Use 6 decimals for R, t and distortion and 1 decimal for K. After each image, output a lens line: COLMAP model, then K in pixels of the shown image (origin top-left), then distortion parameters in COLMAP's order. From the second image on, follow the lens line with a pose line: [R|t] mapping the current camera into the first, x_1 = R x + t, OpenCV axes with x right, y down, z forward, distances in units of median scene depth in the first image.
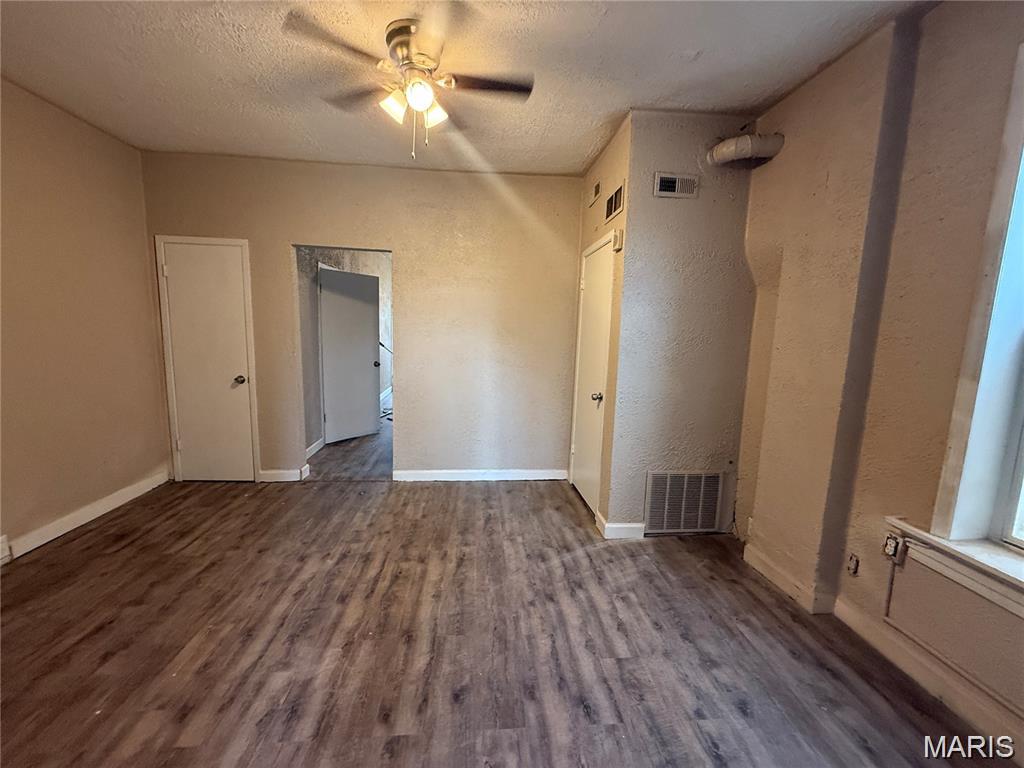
lens RADIAL K [[409.7, 0, 512.0], [0, 409.7, 384.0], [0, 0, 1]] dist [0.000366, -0.000228]
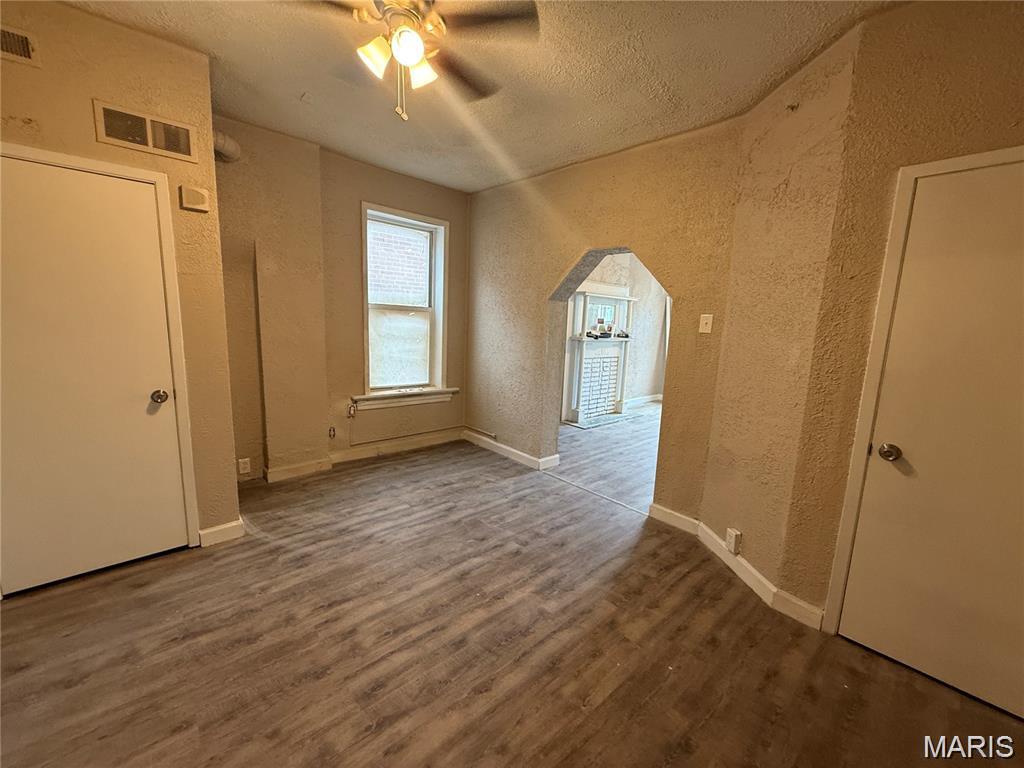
lens RADIAL K [[409.7, 0, 512.0], [0, 409.7, 384.0], [0, 0, 1]] dist [0.000366, -0.000228]
pose [[-0.601556, -0.173560, 0.779748, -1.158383], [0.049996, 0.966018, 0.253592, -0.225188], [-0.797264, 0.191534, -0.572437, 1.436596]]
